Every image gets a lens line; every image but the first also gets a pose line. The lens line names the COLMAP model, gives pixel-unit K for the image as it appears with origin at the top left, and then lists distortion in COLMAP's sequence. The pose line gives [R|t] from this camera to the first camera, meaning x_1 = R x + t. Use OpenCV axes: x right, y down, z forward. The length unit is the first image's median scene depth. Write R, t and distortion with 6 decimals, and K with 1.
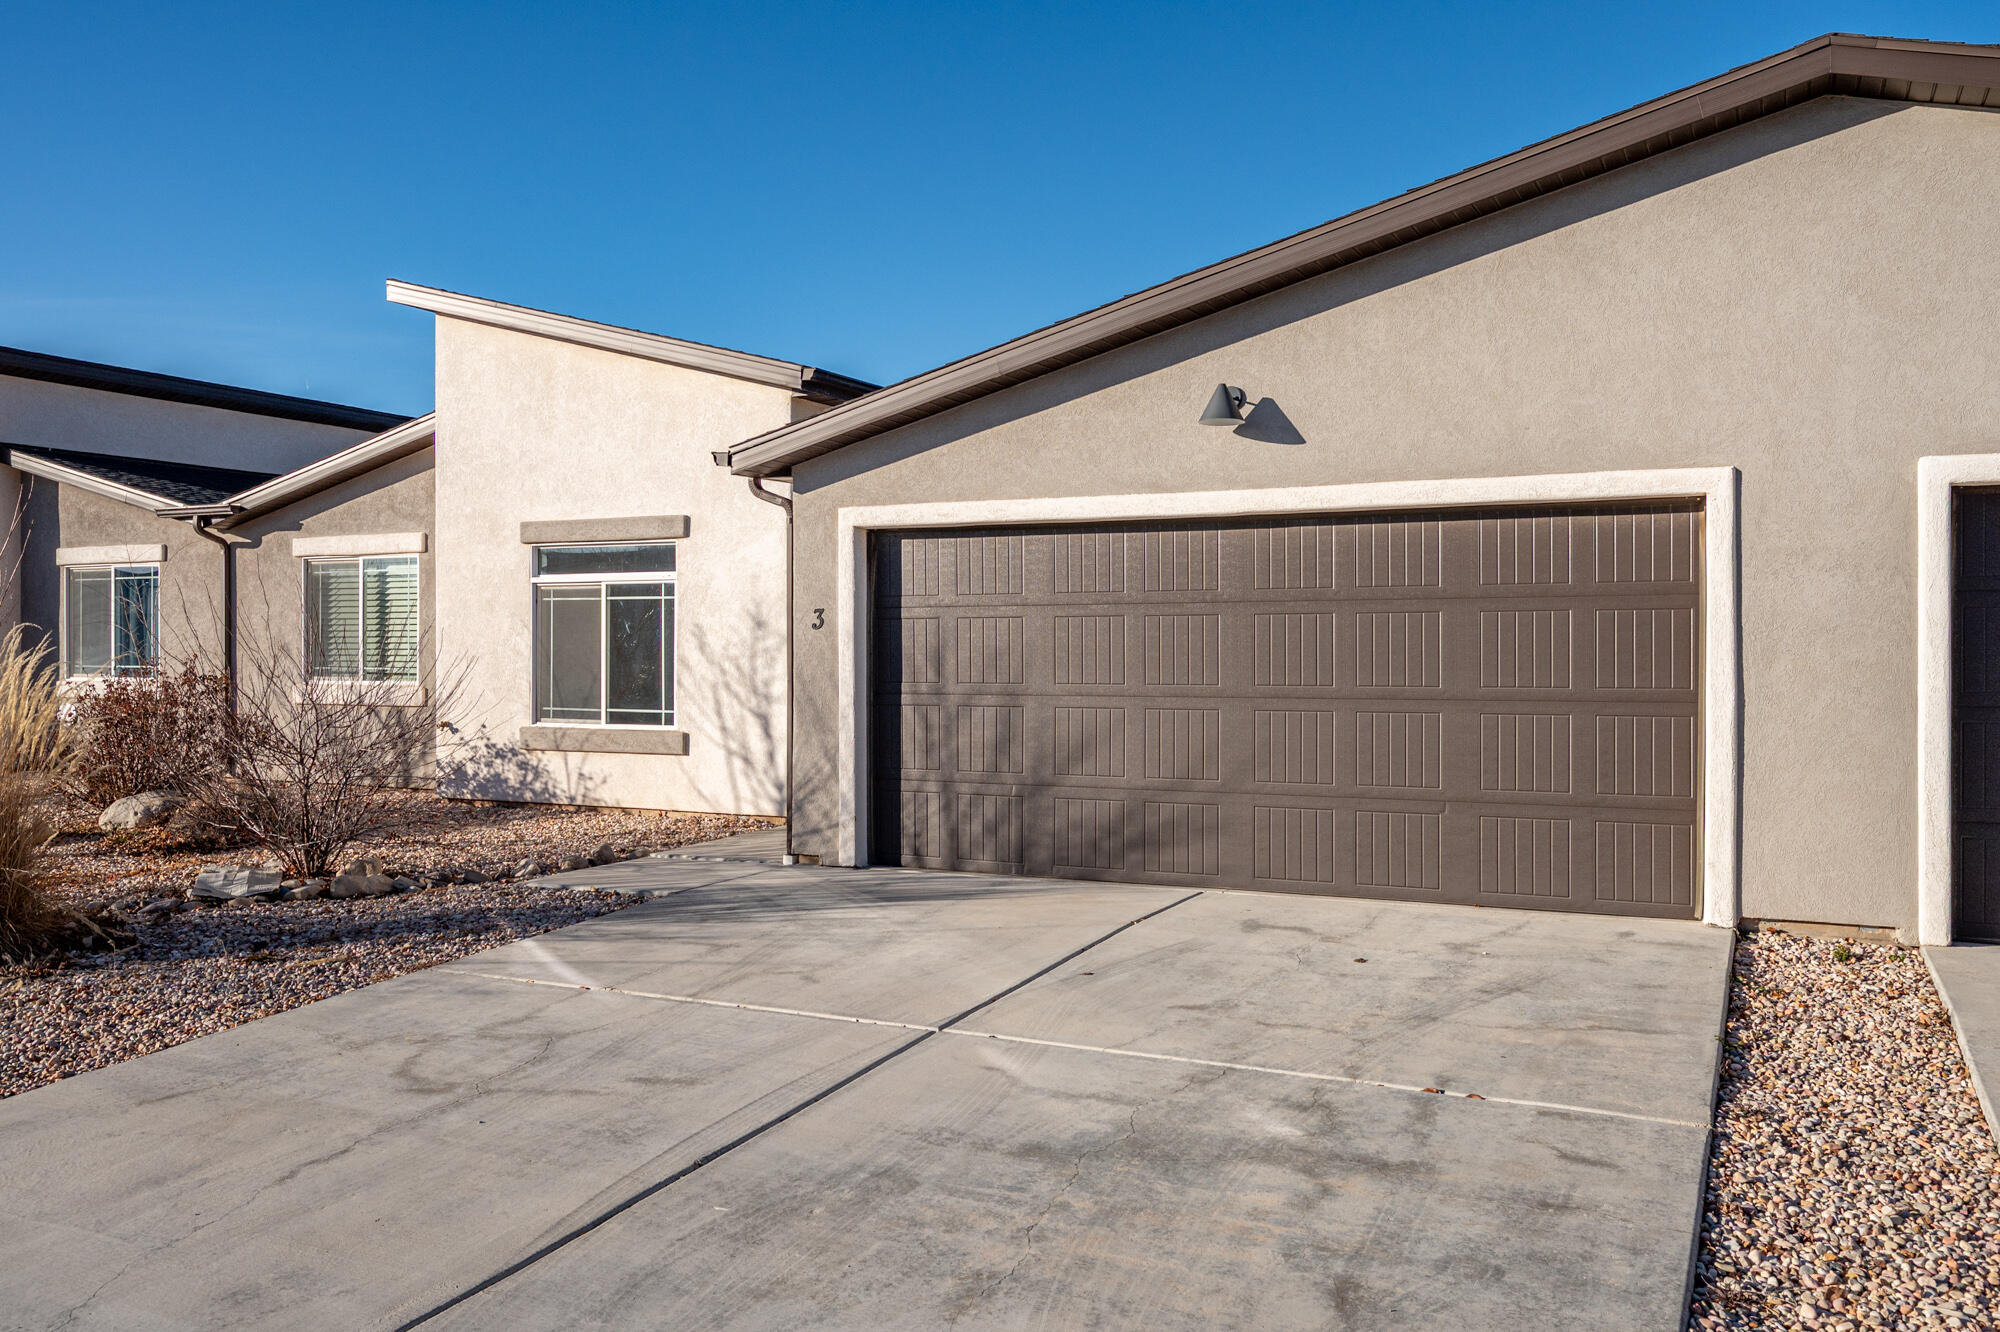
lens RADIAL K [[1512.5, 0, 1002.2], [0, 1512.5, 654.4], [0, 0, 1]] dist [-0.007383, 0.001674]
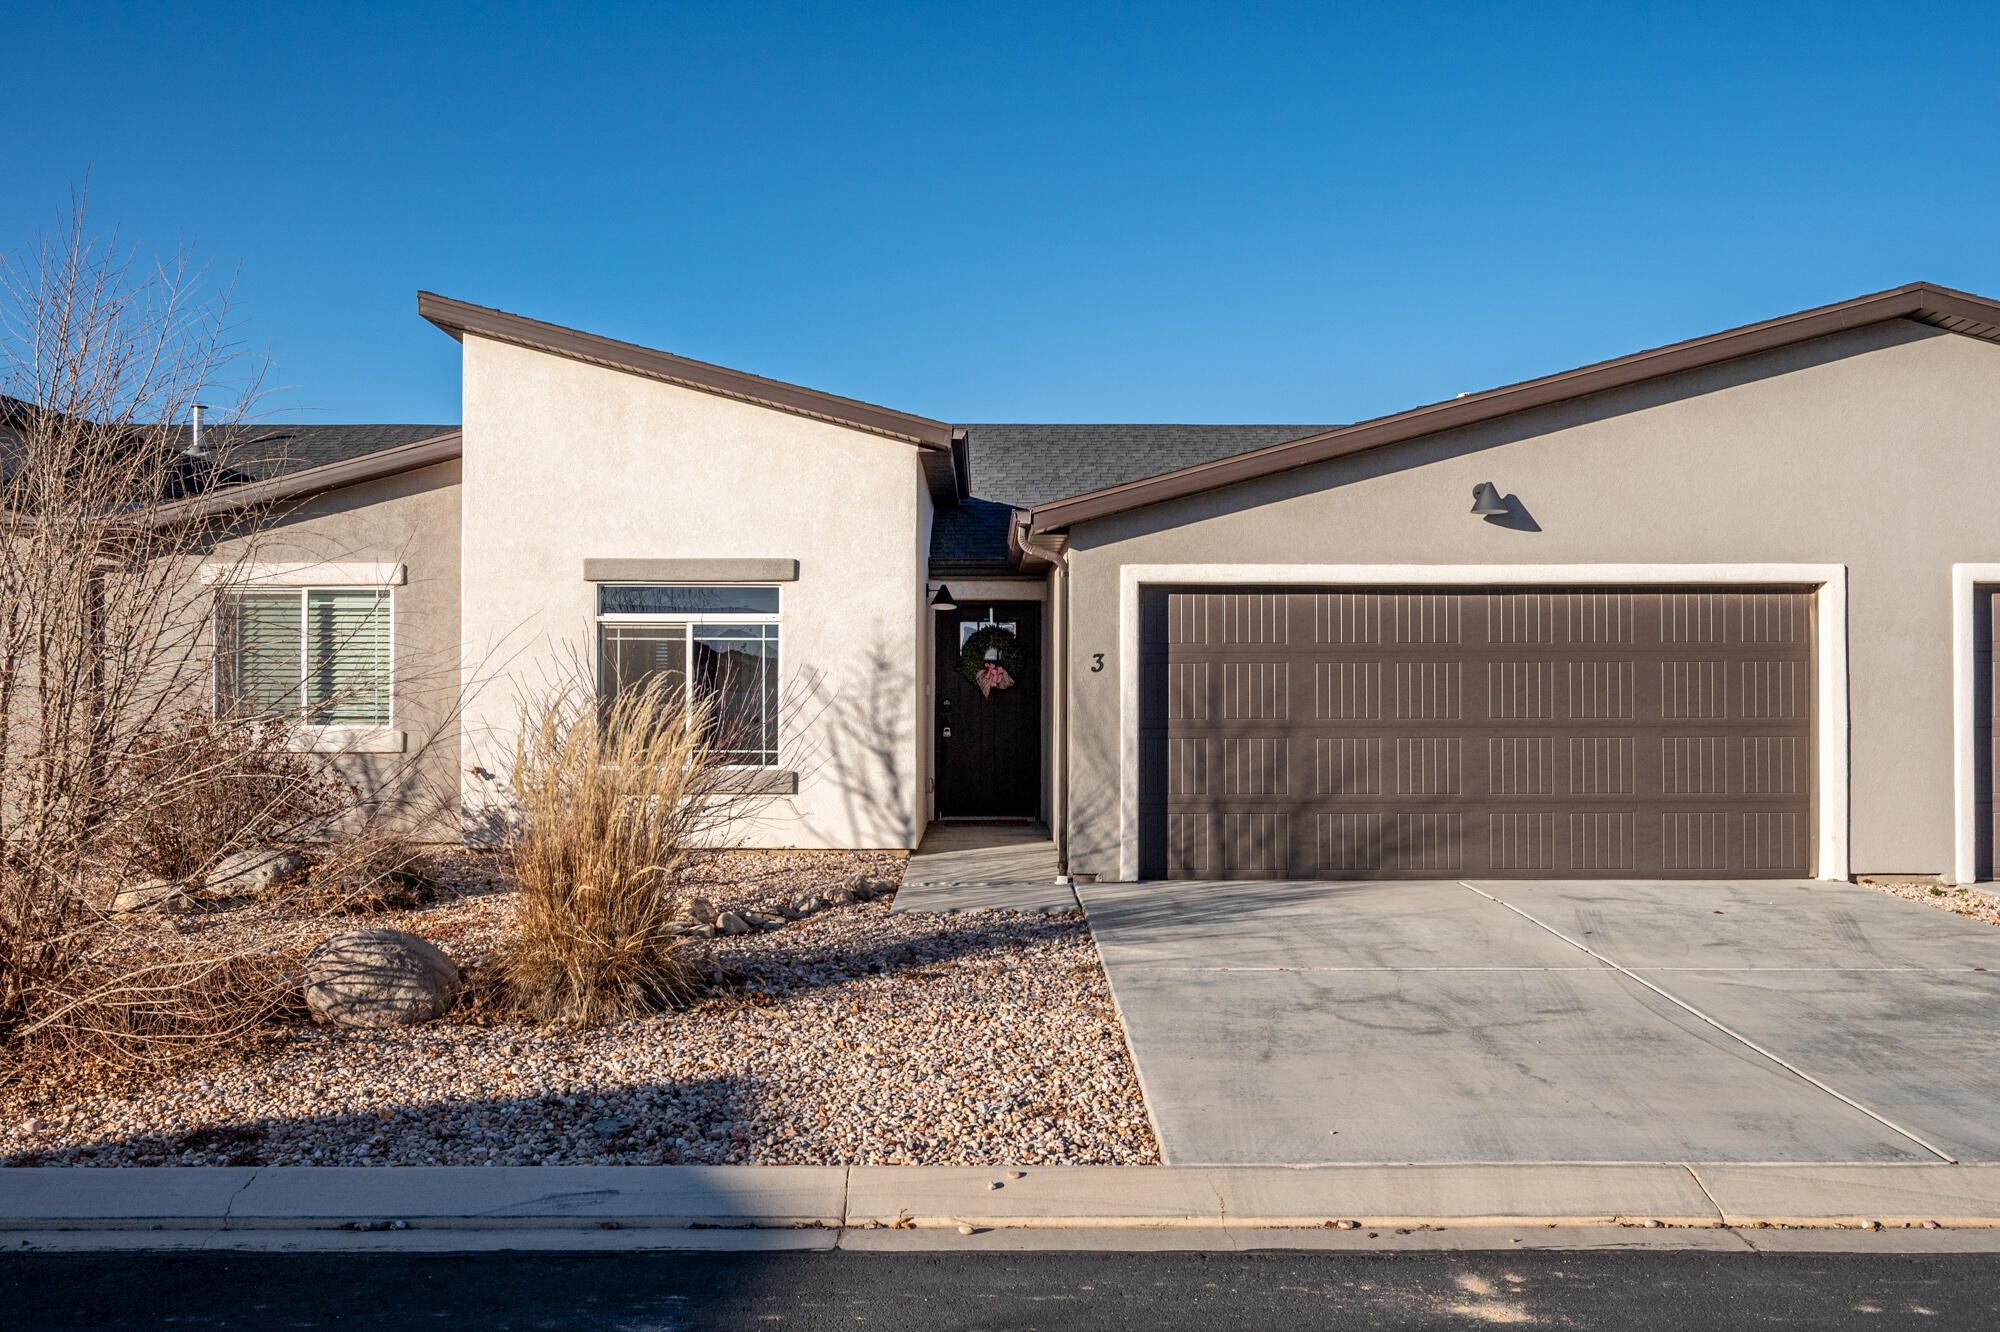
lens RADIAL K [[1581.8, 0, 997.4], [0, 1581.8, 674.7], [0, 0, 1]] dist [0.001601, -0.009870]
pose [[0.911403, 0.004504, 0.411489, -0.534472], [0.001481, 0.999898, -0.014226, 0.001762], [-0.411511, 0.013575, 0.911304, -0.032625]]
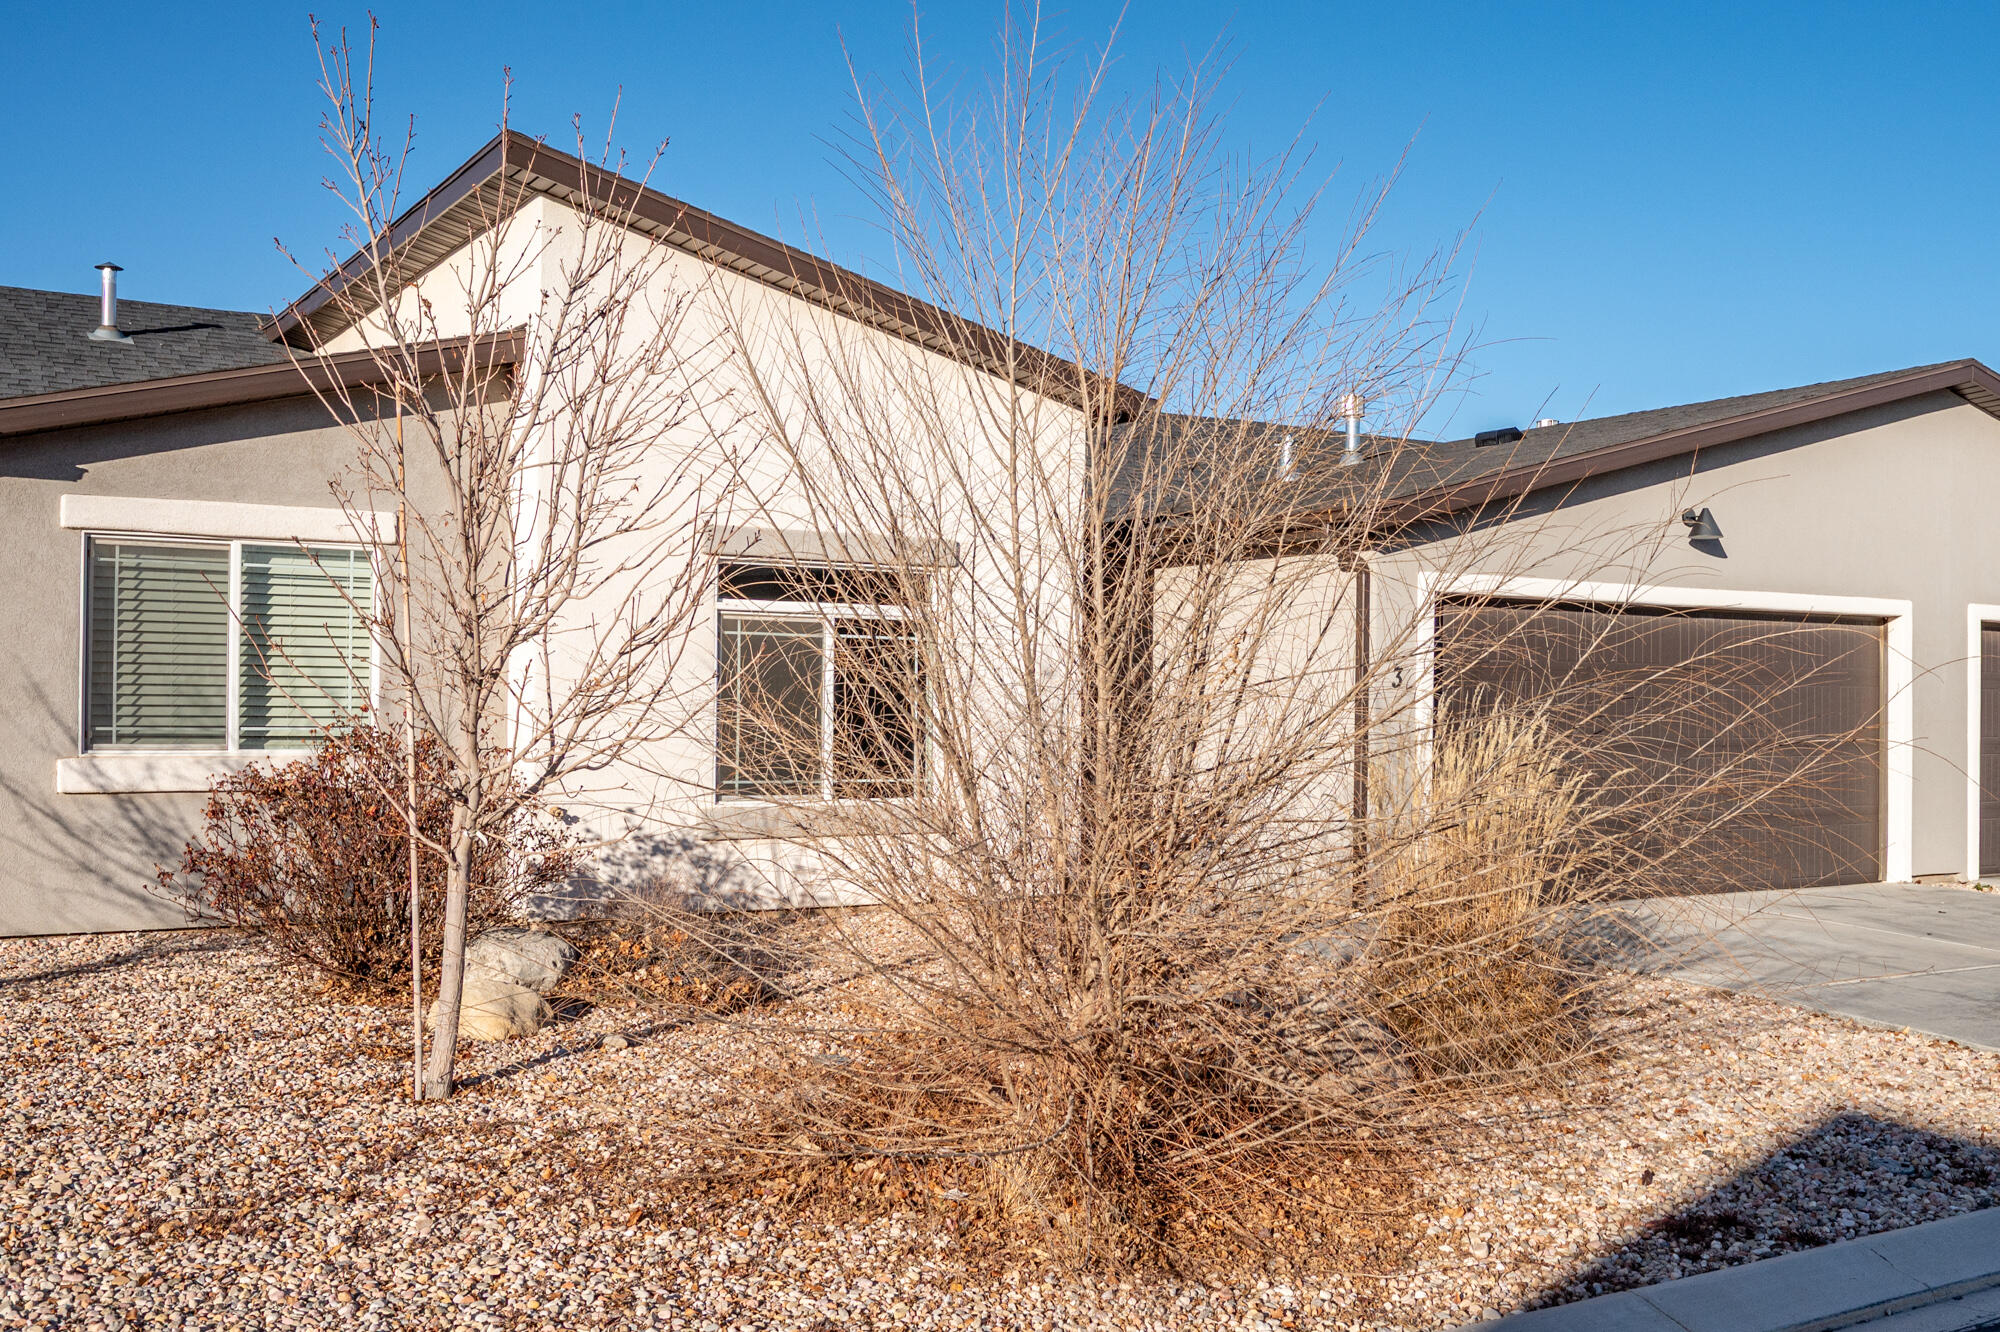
lens RADIAL K [[1987.9, 0, 1001.5], [0, 1987.9, 671.3], [0, 0, 1]] dist [0.008062, 0.000000]
pose [[0.540007, 0.020406, 0.841413, -1.124046], [-0.005777, 0.999772, -0.020539, 0.001446], [-0.841641, 0.006231, 0.540002, 0.398855]]
